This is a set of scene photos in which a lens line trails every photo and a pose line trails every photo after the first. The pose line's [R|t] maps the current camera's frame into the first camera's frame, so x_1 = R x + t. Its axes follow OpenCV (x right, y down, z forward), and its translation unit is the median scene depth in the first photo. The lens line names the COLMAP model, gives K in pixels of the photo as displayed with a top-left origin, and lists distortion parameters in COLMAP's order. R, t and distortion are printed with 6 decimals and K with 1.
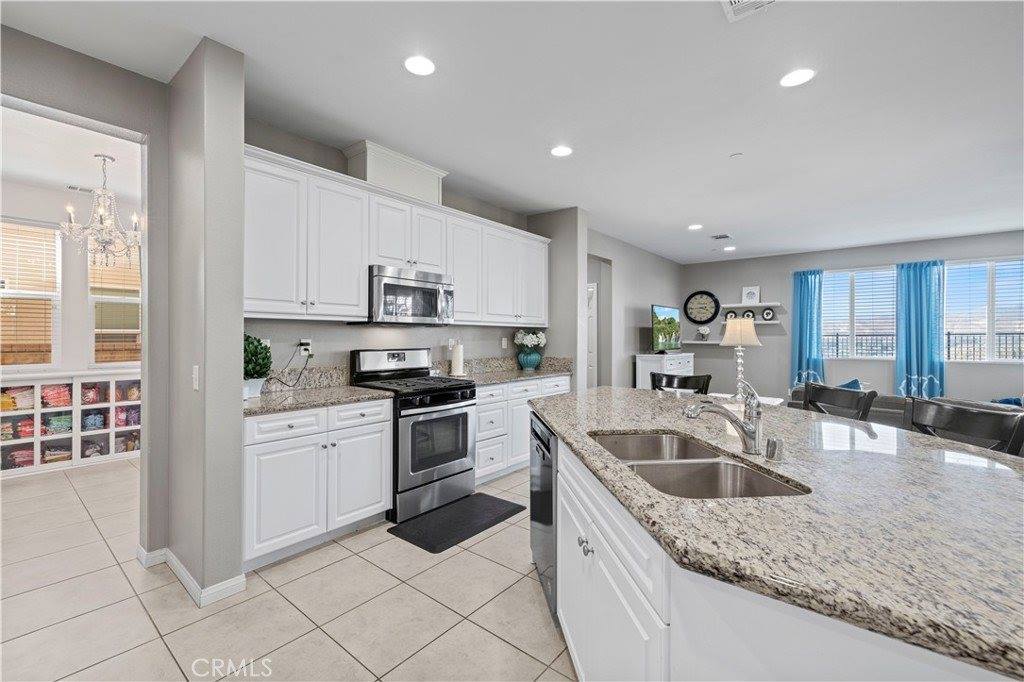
lens RADIAL K [[434.3, 0, 509.8], [0, 434.3, 337.4], [0, 0, 1]] dist [0.000348, 0.000133]
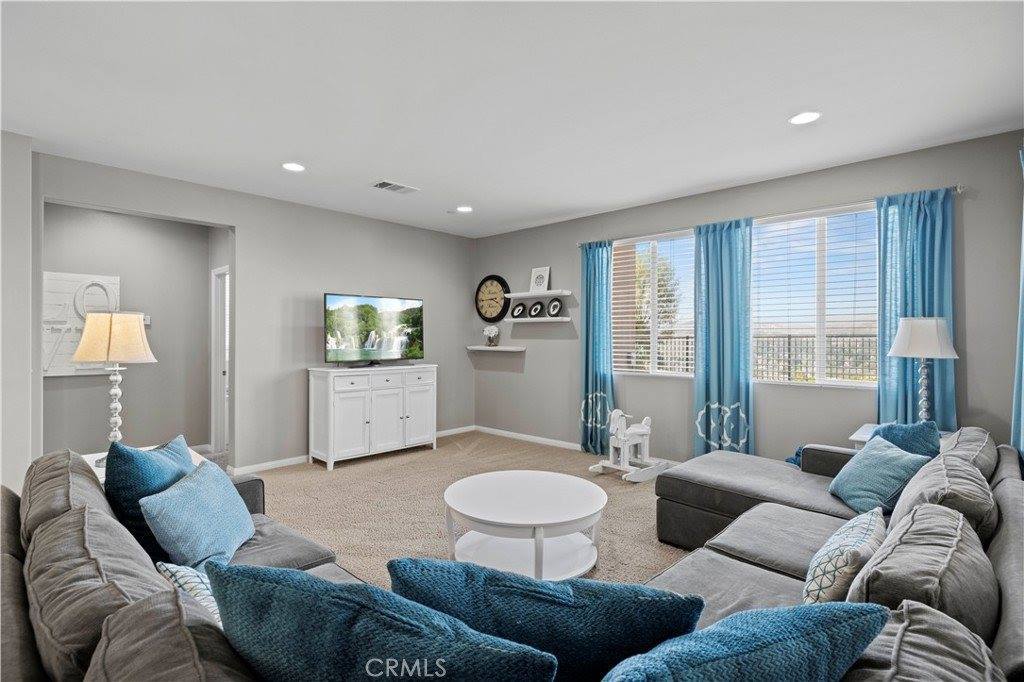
lens RADIAL K [[491.9, 0, 512.0], [0, 491.9, 341.0], [0, 0, 1]] dist [-0.000297, -0.000057]
pose [[0.998024, 0.000210, -0.062839, 0.600677], [0.000281, 0.999970, 0.007799, -0.007537], [0.062839, -0.007801, 0.997993, 0.237845]]
